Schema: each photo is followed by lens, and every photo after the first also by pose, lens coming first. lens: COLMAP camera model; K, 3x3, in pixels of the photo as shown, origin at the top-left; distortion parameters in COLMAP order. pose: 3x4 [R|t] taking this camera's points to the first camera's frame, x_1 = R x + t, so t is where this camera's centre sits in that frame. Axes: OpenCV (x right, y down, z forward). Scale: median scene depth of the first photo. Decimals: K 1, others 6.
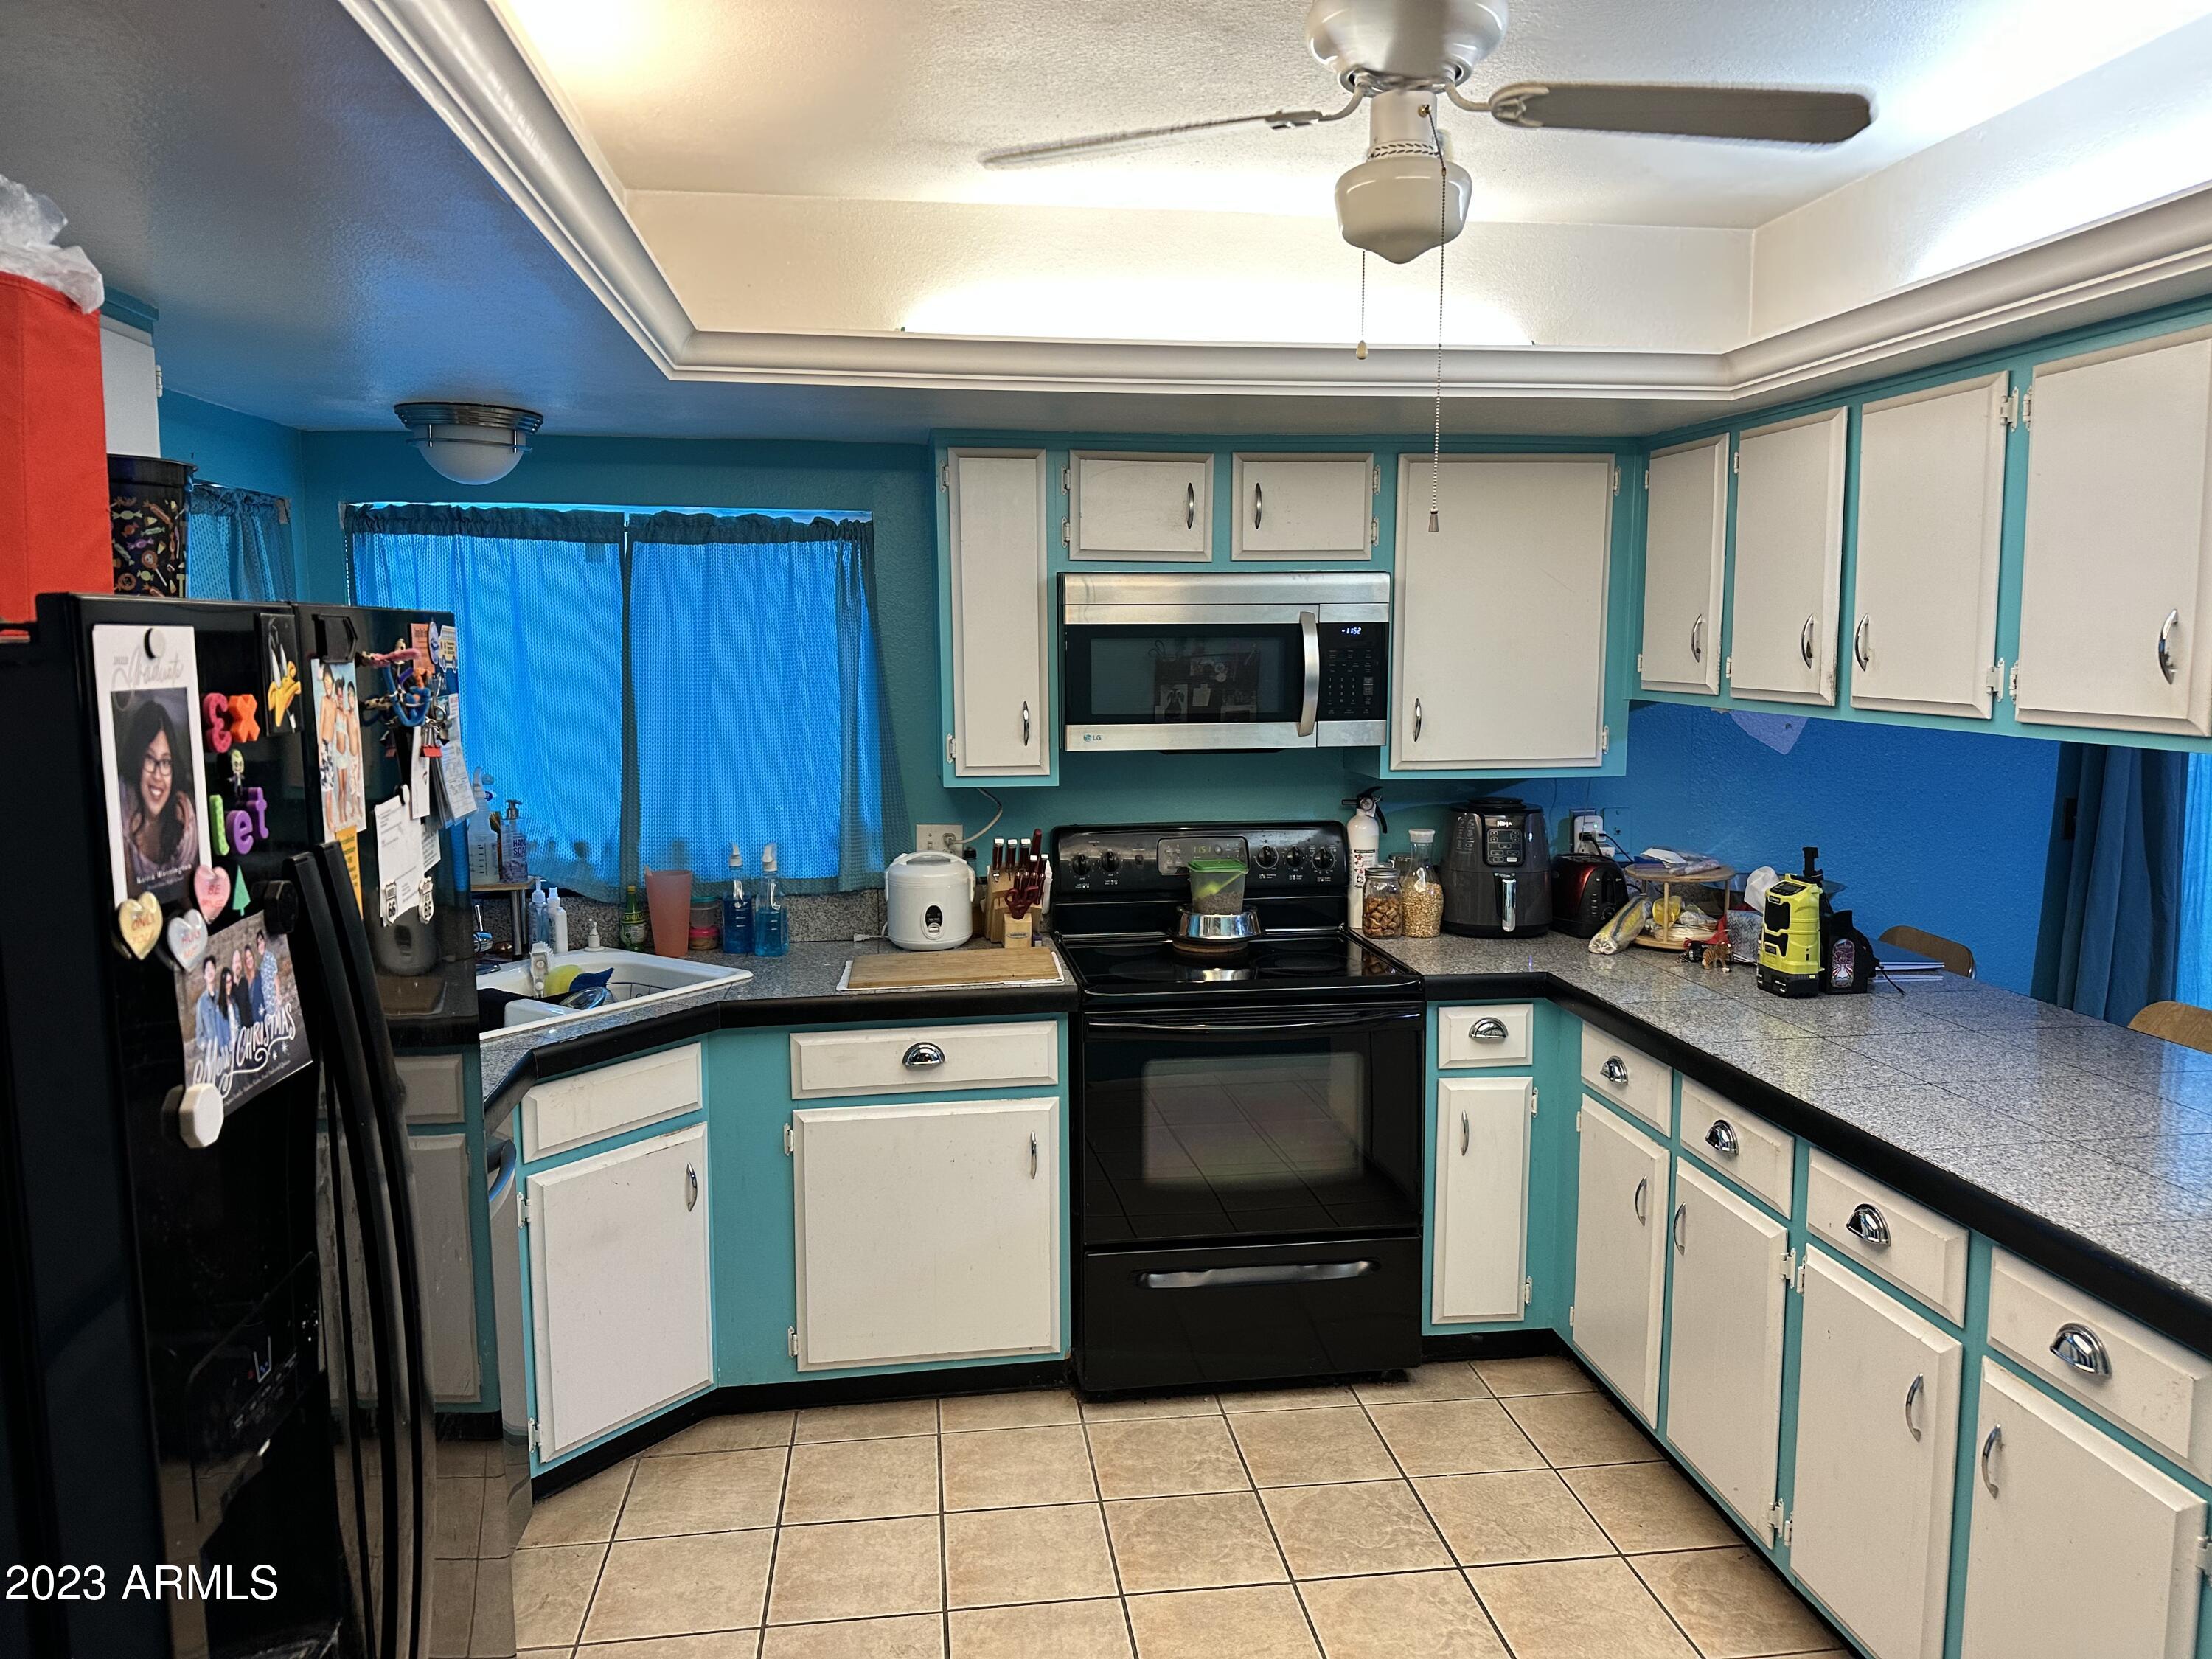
lens RADIAL K [[1545.4, 0, 1095.0], [0, 1545.4, 826.2], [0, 0, 1]] dist [0.108821, -0.193103]
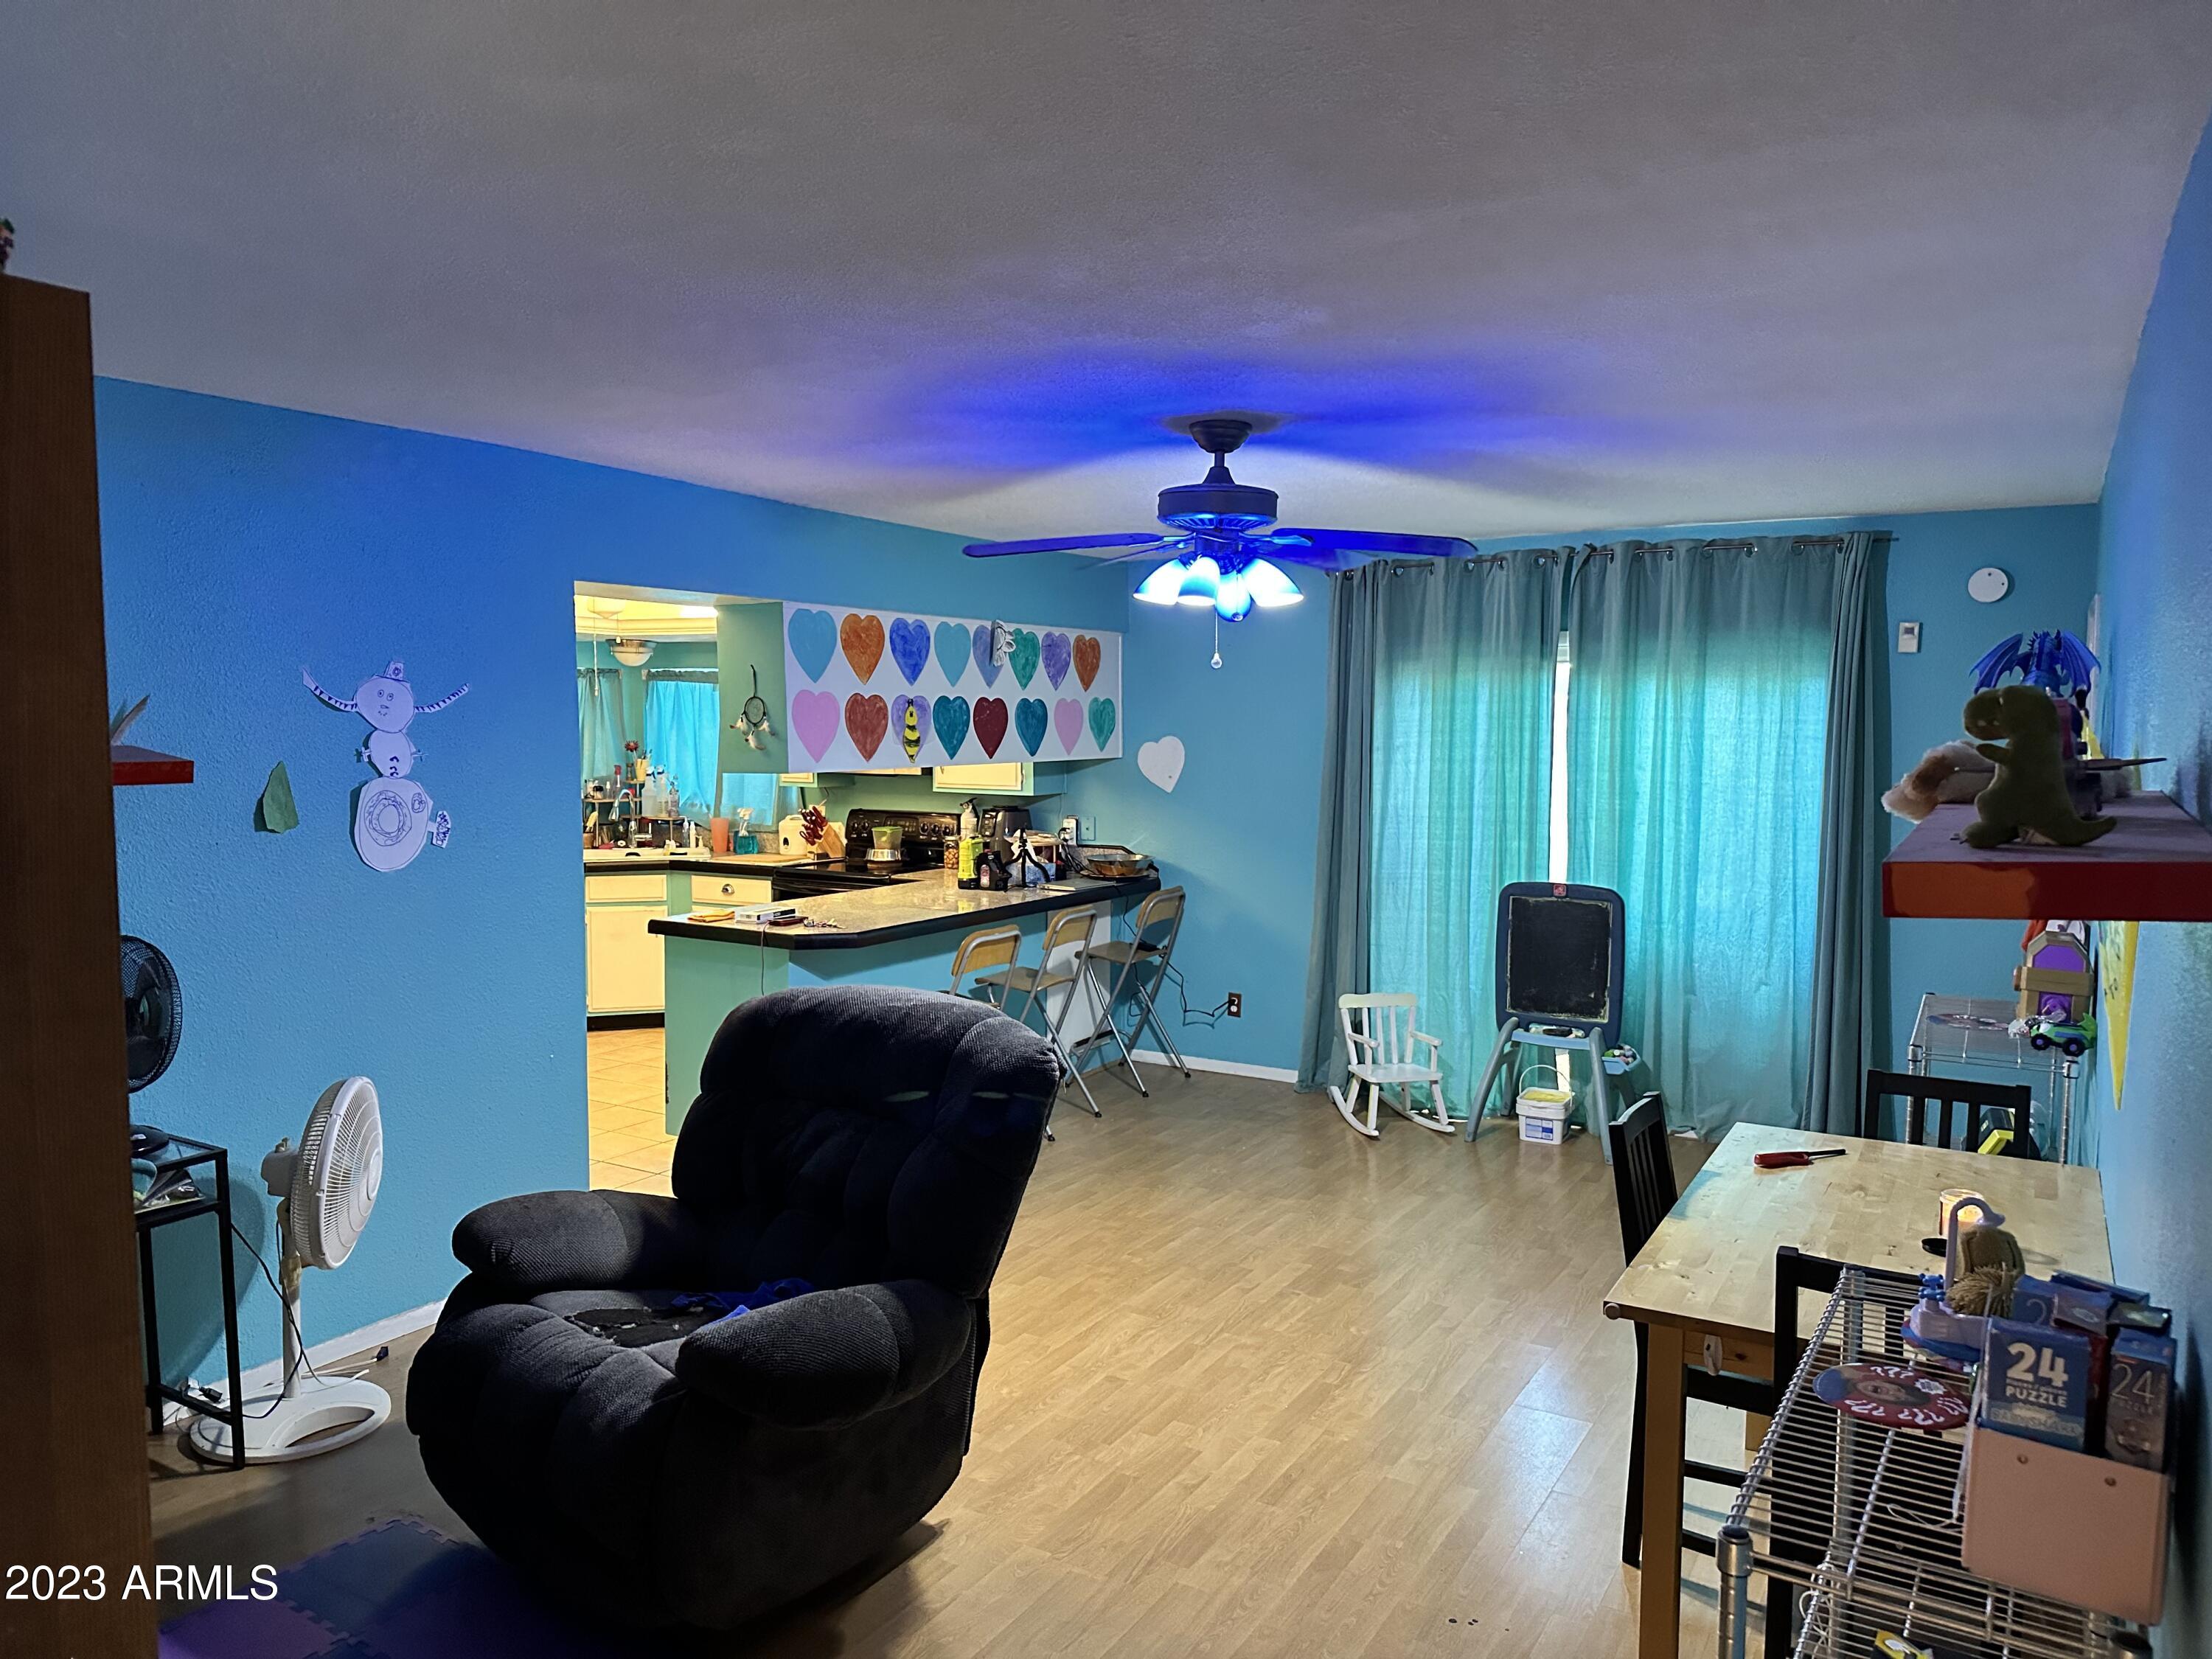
lens RADIAL K [[1531.1, 0, 1106.0], [0, 1531.1, 829.5], [0, 0, 1]] dist [0.129838, -0.187902]
pose [[0.782740, 0.054655, -0.619945, 1.849254], [-0.081814, 0.996528, -0.015442, 0.039441], [0.616948, 0.062807, 0.784494, -0.567476]]
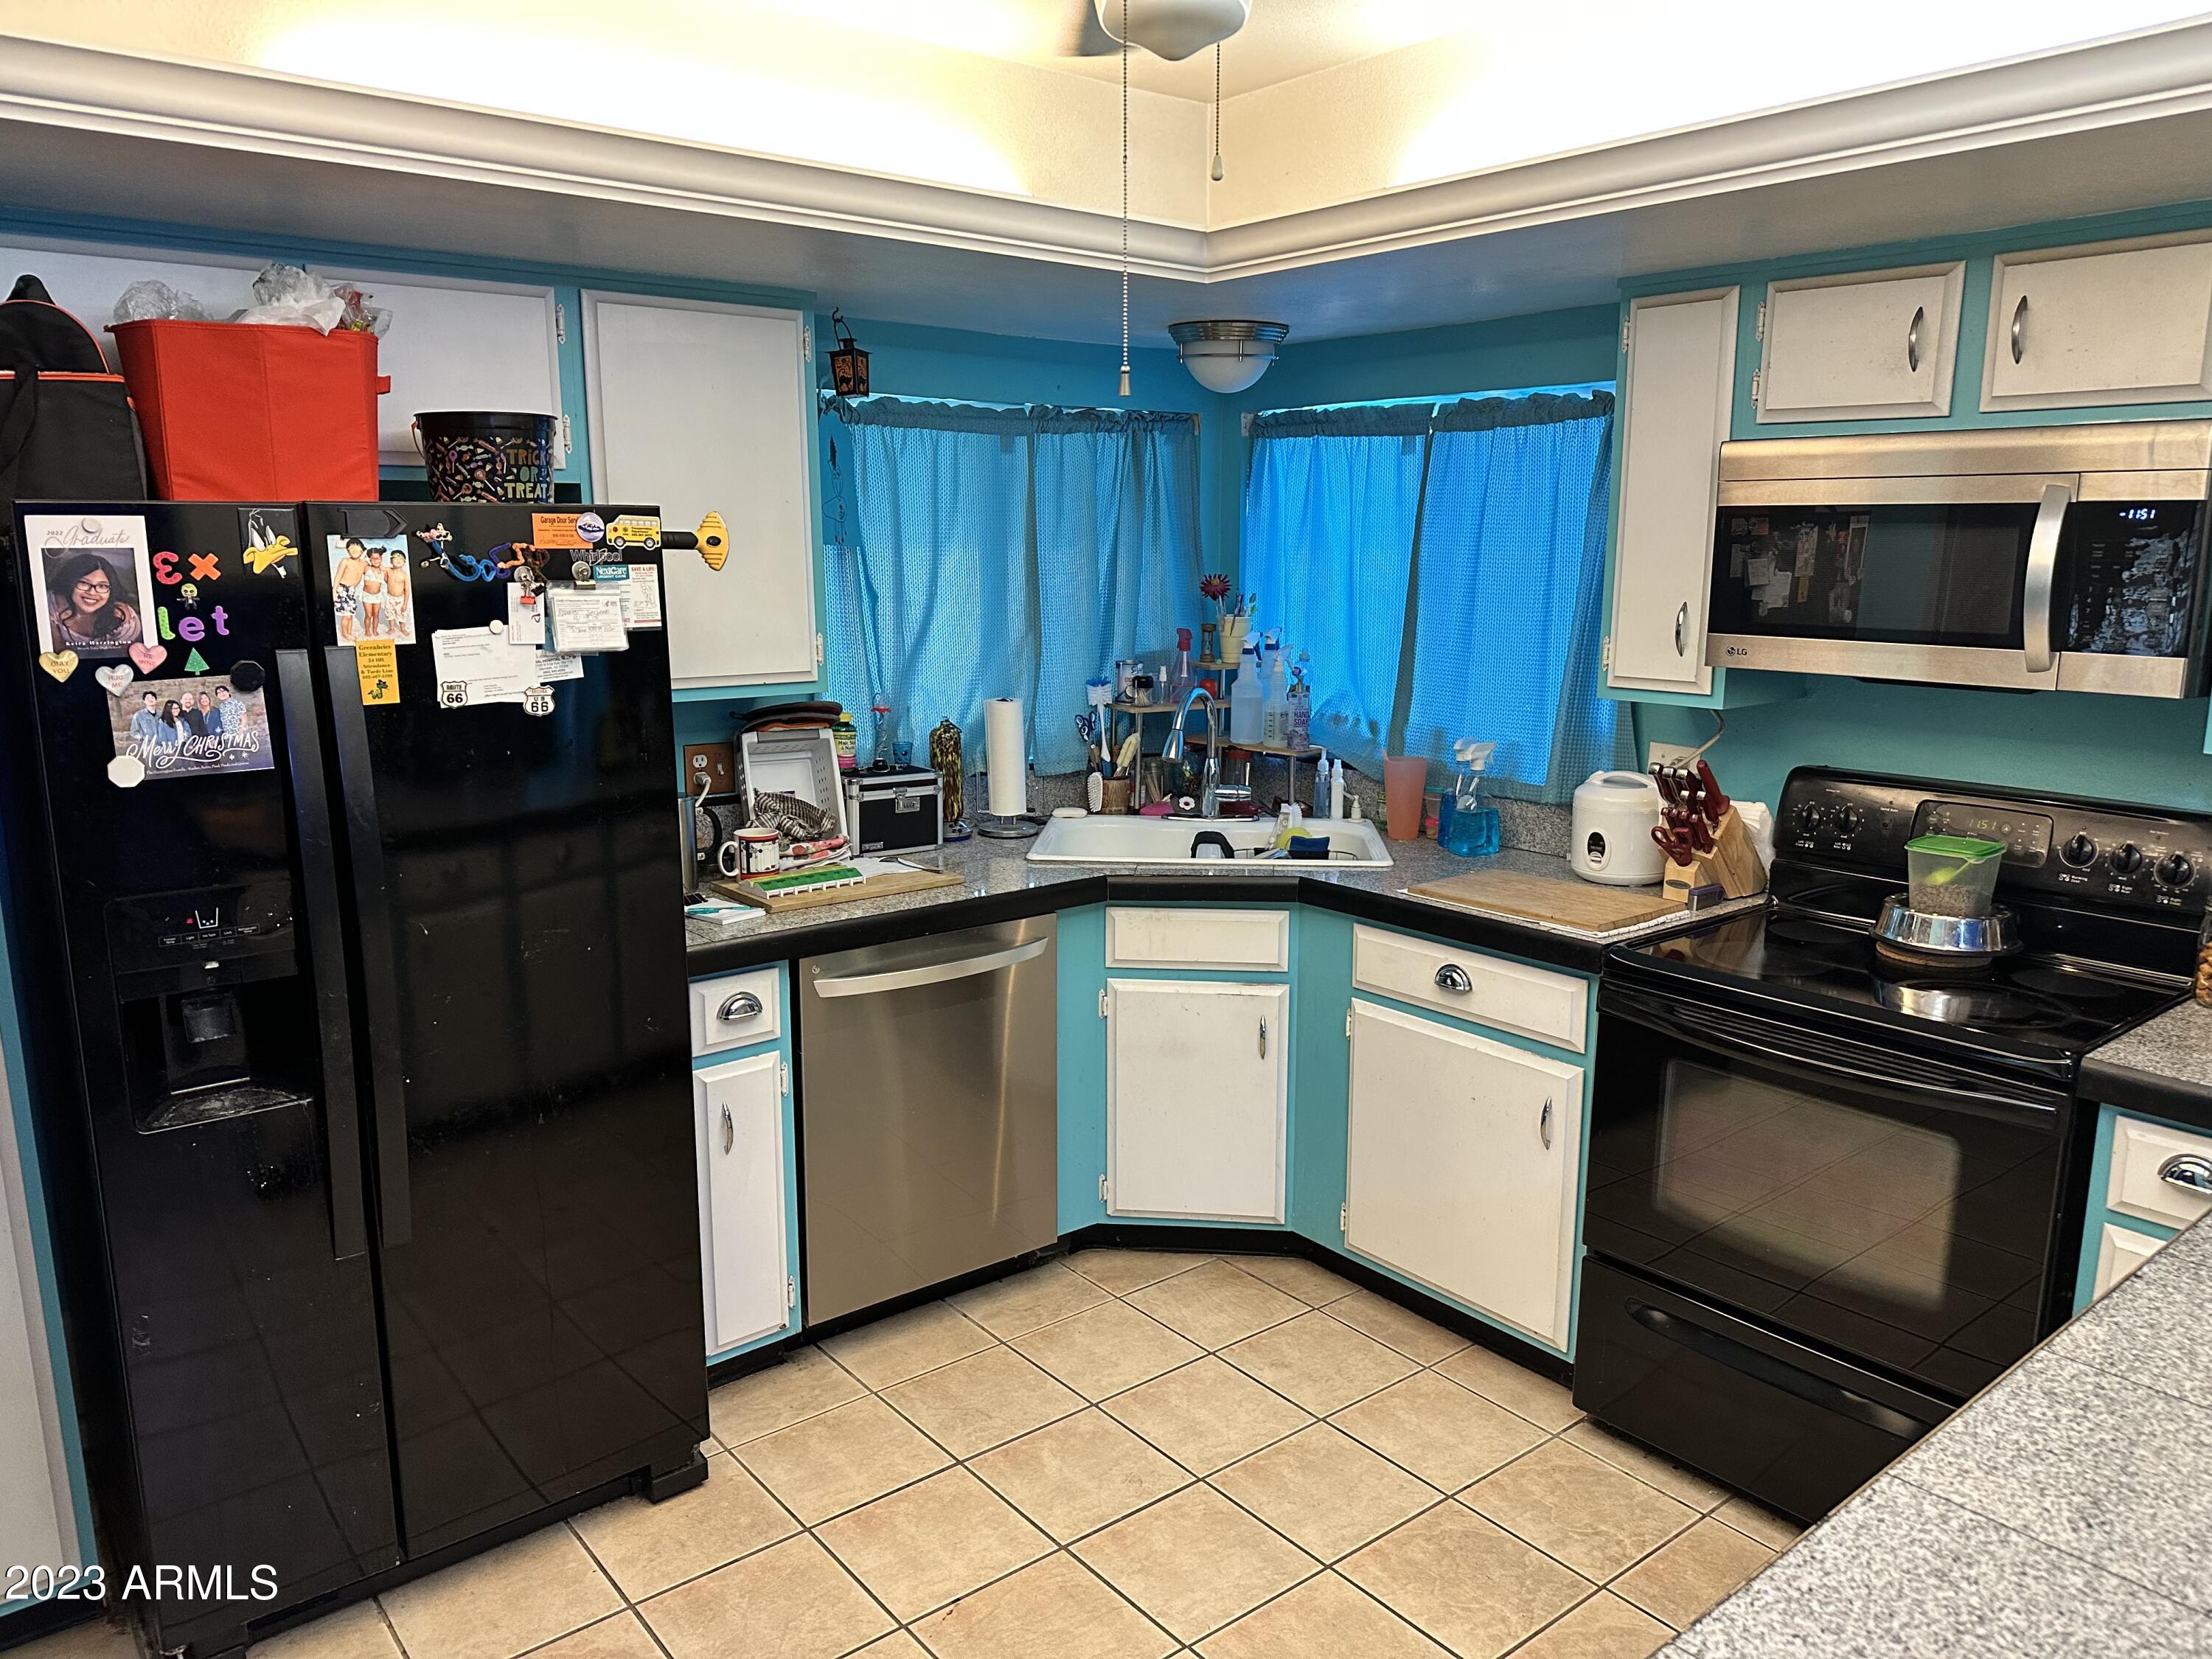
lens RADIAL K [[1531.1, 0, 1106.0], [0, 1531.1, 829.5], [0, 0, 1]] dist [0.129838, -0.187902]
pose [[0.521196, 0.165555, -0.837225, 0.528446], [-0.105104, 0.985988, 0.129542, -0.038242], [0.846940, 0.020479, 0.531294, 0.314070]]
